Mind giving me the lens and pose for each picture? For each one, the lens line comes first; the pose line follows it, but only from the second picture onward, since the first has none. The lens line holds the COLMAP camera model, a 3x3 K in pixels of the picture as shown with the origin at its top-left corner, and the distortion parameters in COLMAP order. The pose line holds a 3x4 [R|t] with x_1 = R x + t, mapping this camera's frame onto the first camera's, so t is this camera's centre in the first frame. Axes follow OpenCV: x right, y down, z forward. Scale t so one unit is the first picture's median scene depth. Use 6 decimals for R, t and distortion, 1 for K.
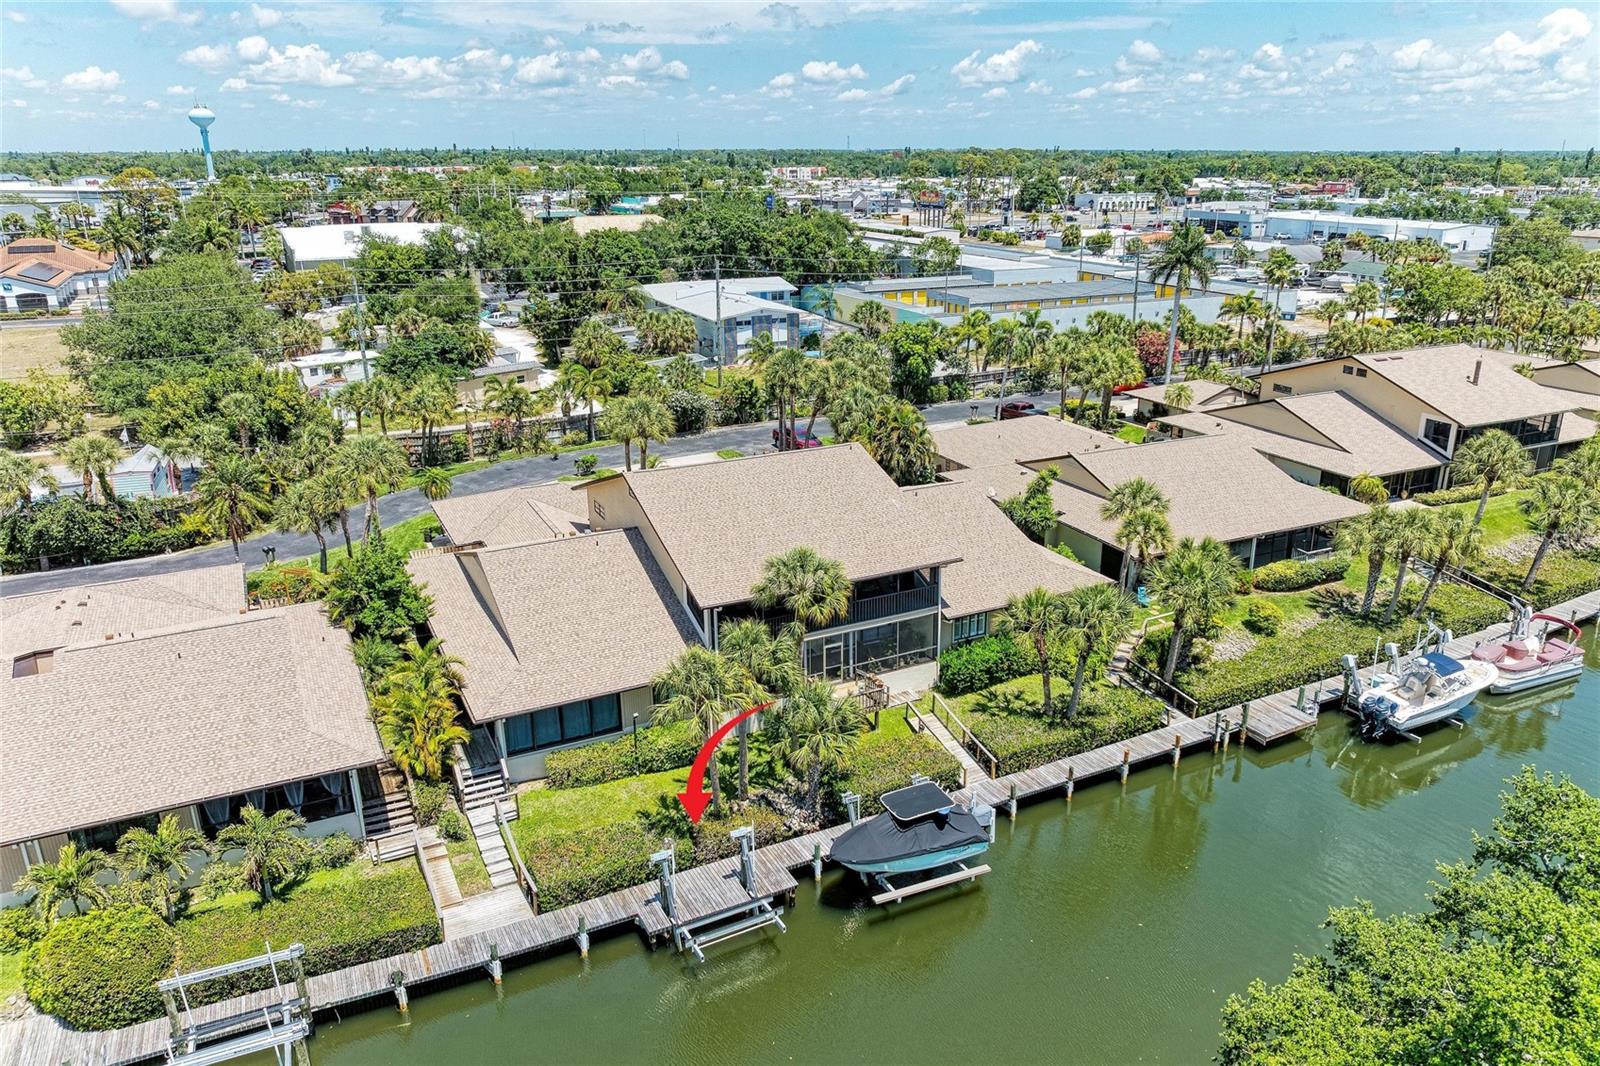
lens RADIAL K [[1130.6, 0, 822.1], [0, 1130.6, 535.7], [0, 0, 1]] dist [-0.017437, -0.002270]
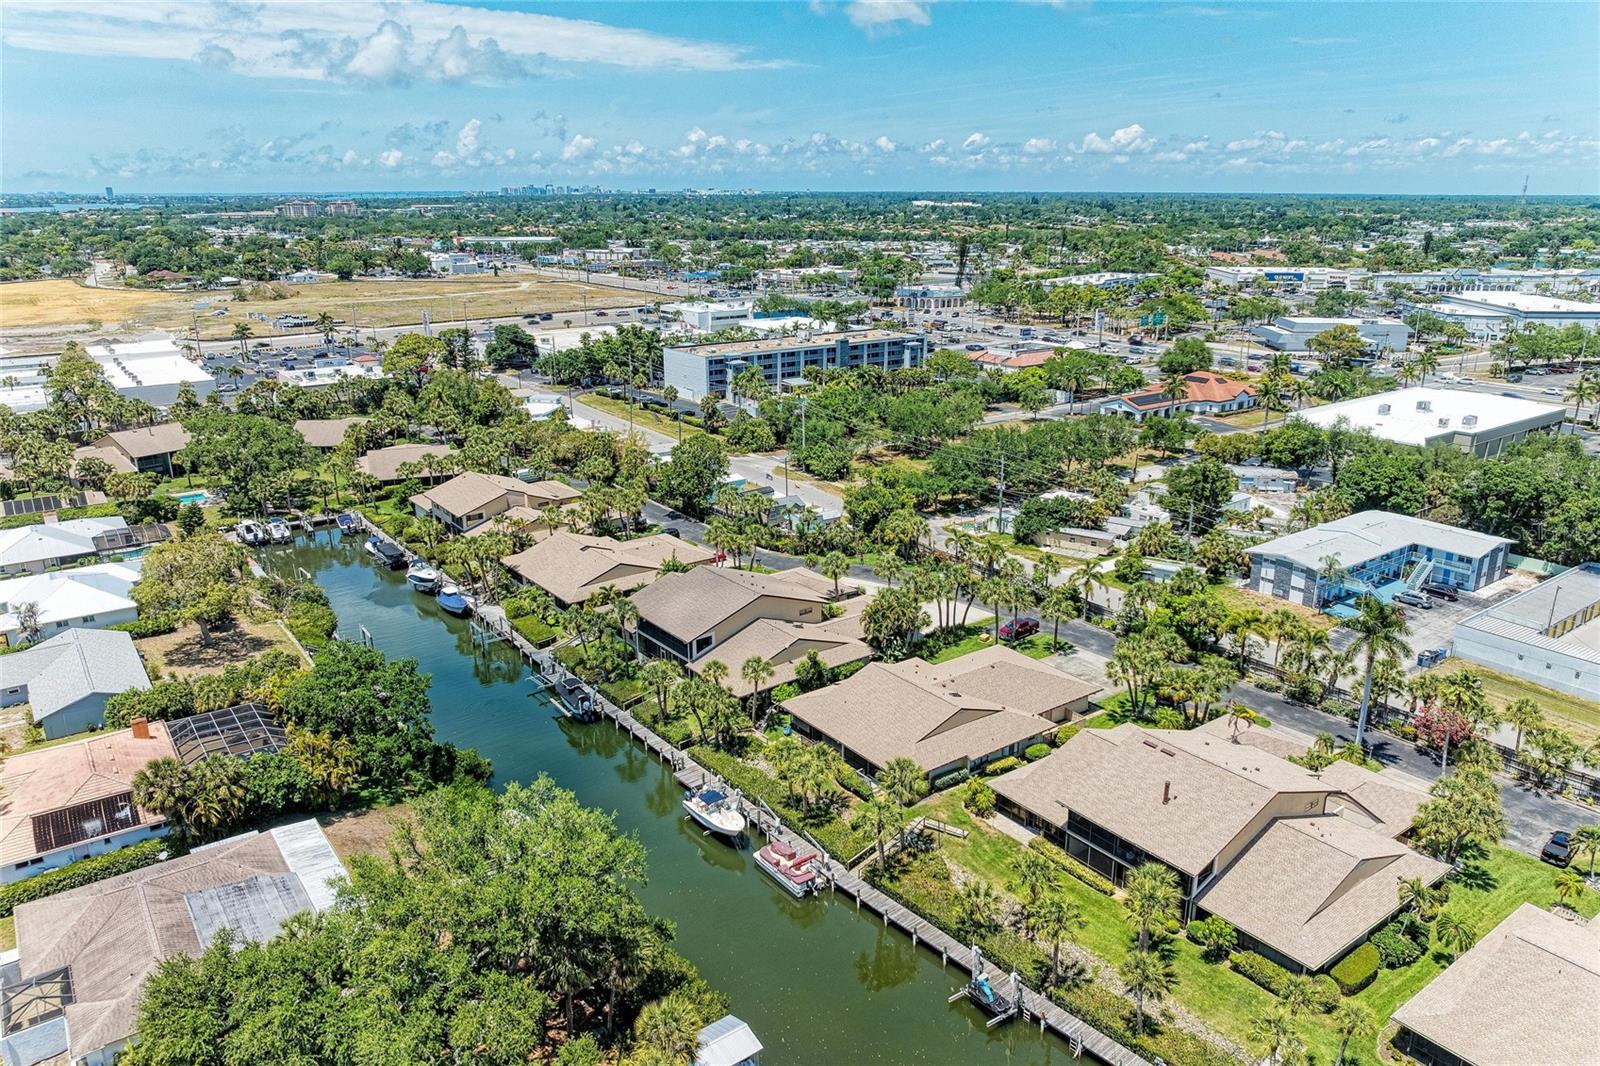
lens RADIAL K [[1108.4, 0, 800.0], [0, 1108.4, 533.0], [0, 0, 1]] dist [-0.019966, 0.000407]
pose [[0.165452, 0.293055, -0.941671, 2.067505], [-0.315113, 0.920488, 0.231097, -0.726771], [0.934521, 0.258498, 0.244642, 0.534973]]
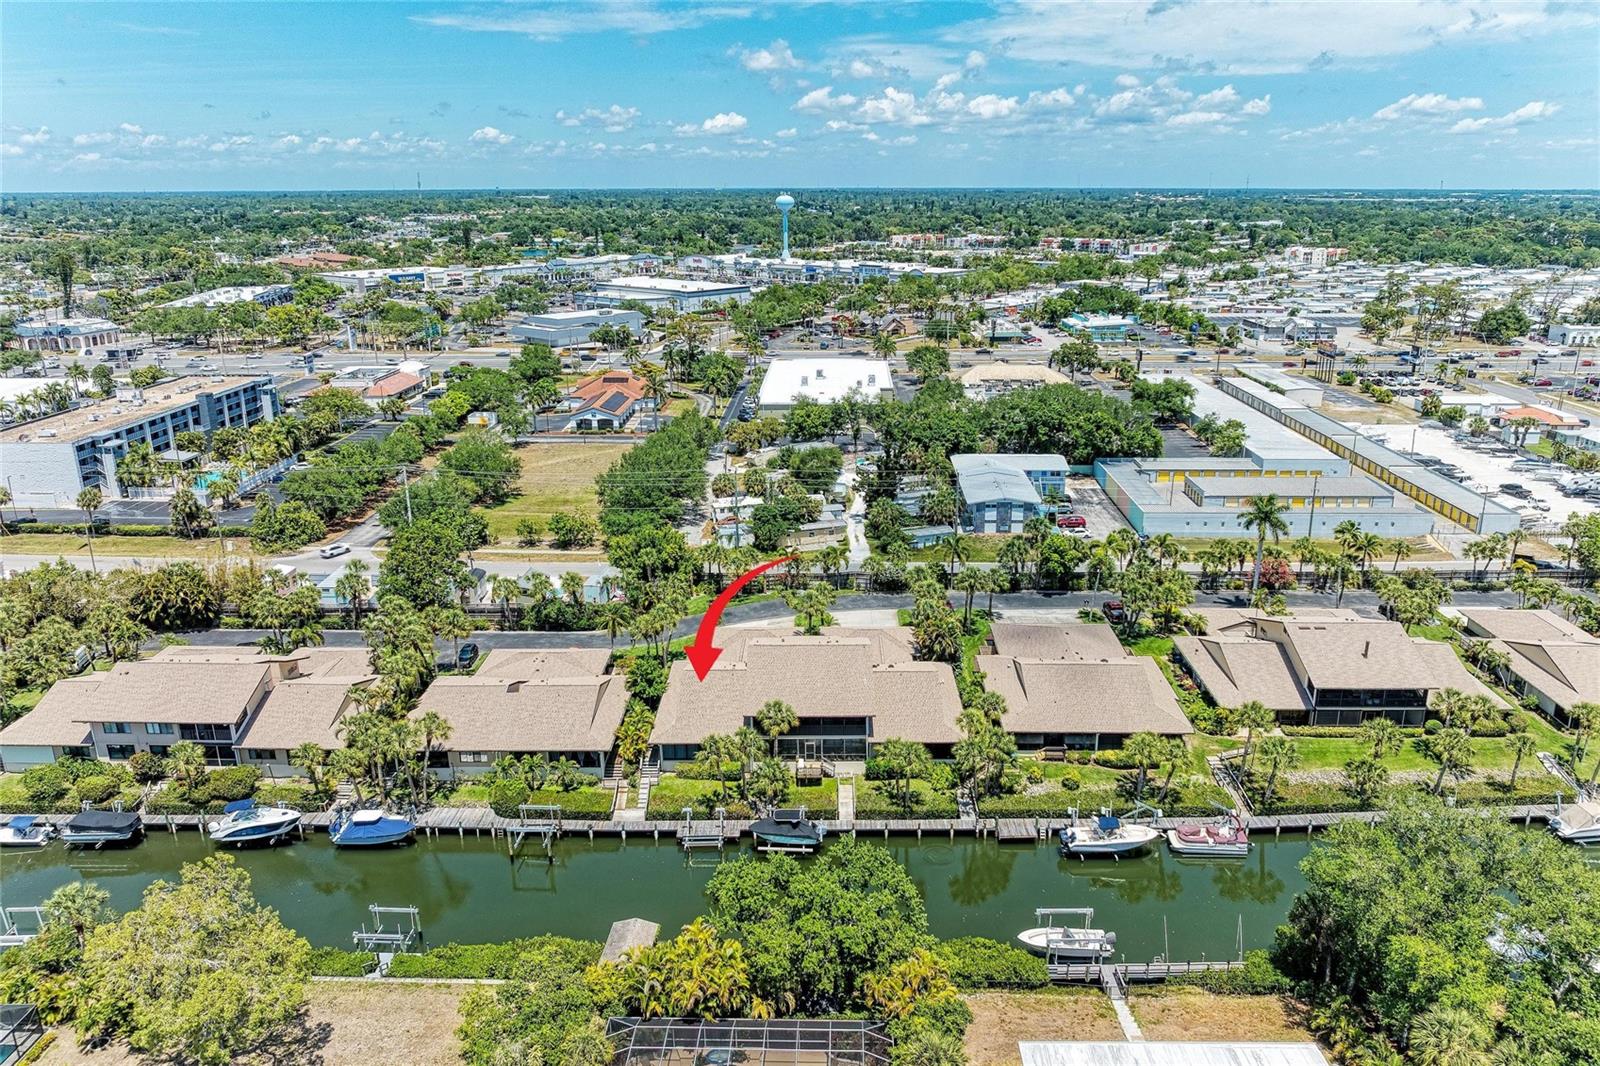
lens RADIAL K [[1130.6, 0, 822.1], [0, 1130.6, 535.7], [0, 0, 1]] dist [-0.017437, -0.002270]
pose [[0.888898, 0.136931, -0.437161, 0.831946], [-0.148273, 0.988912, 0.008264, -0.288197], [0.433445, 0.057473, 0.899345, -0.875852]]
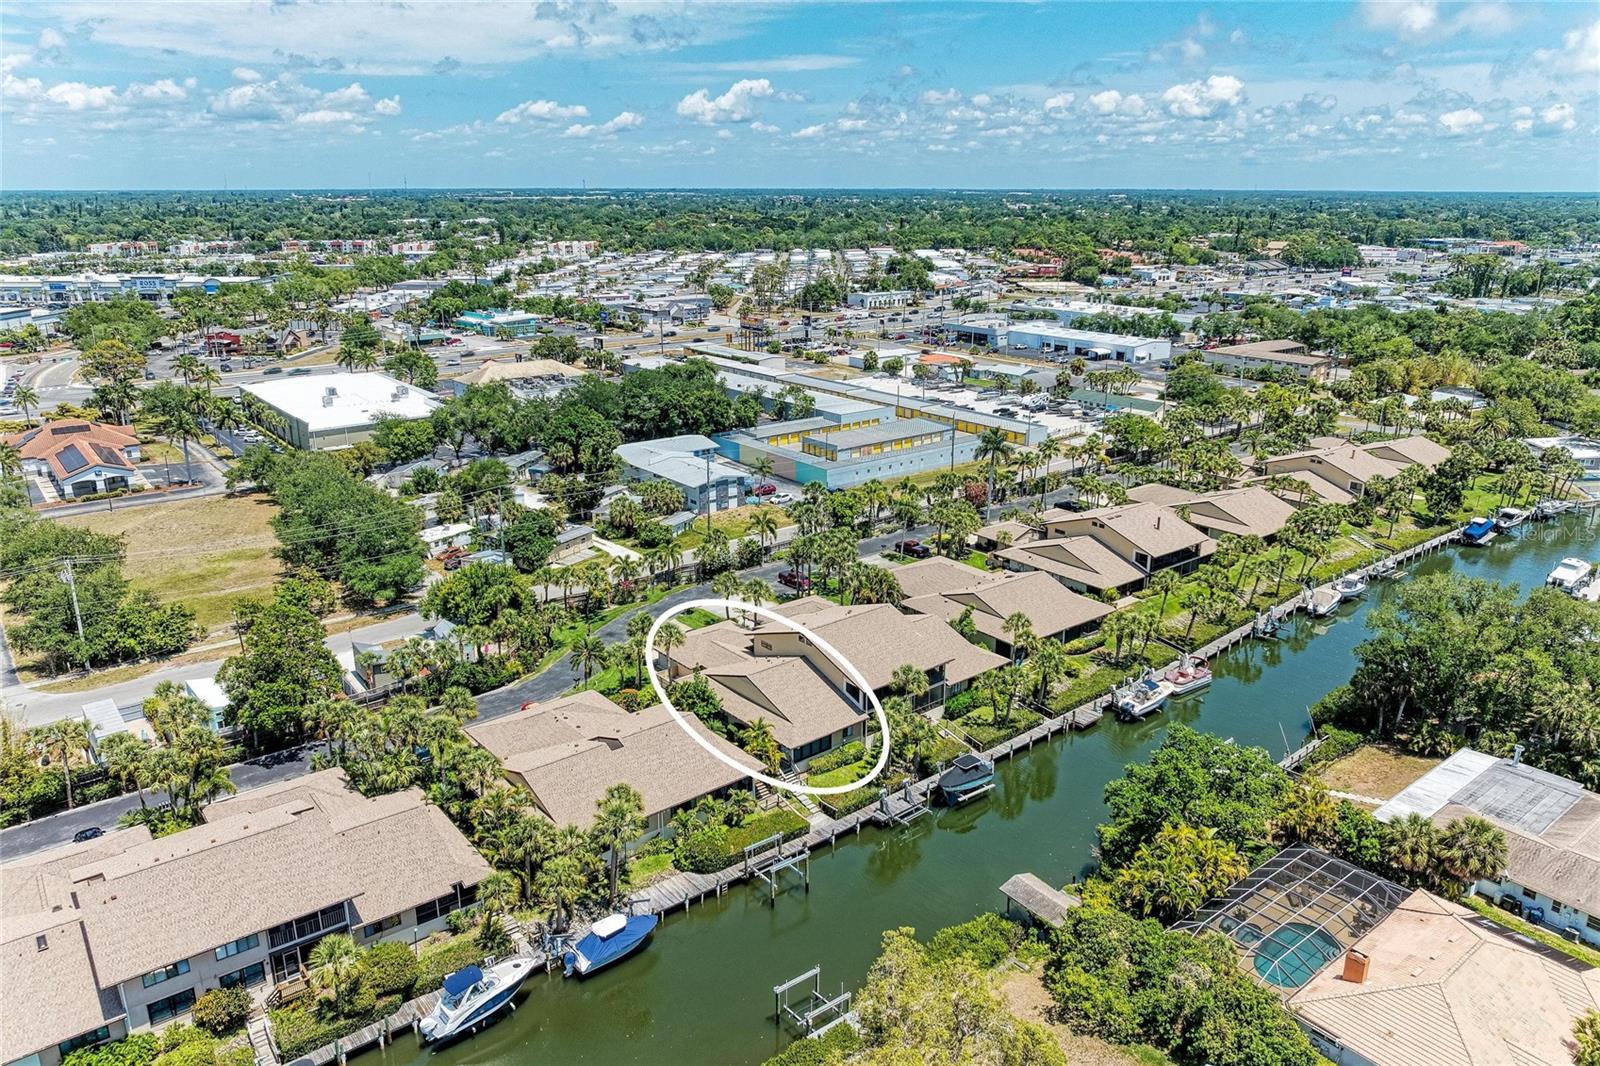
lens RADIAL K [[1130.6, 0, 822.1], [0, 1130.6, 535.7], [0, 0, 1]] dist [-0.017437, -0.002270]
pose [[0.973826, -0.063569, 0.218226, -0.563806], [0.069580, 0.997377, -0.019962, -0.184016], [-0.216385, 0.034623, 0.975694, -1.071544]]
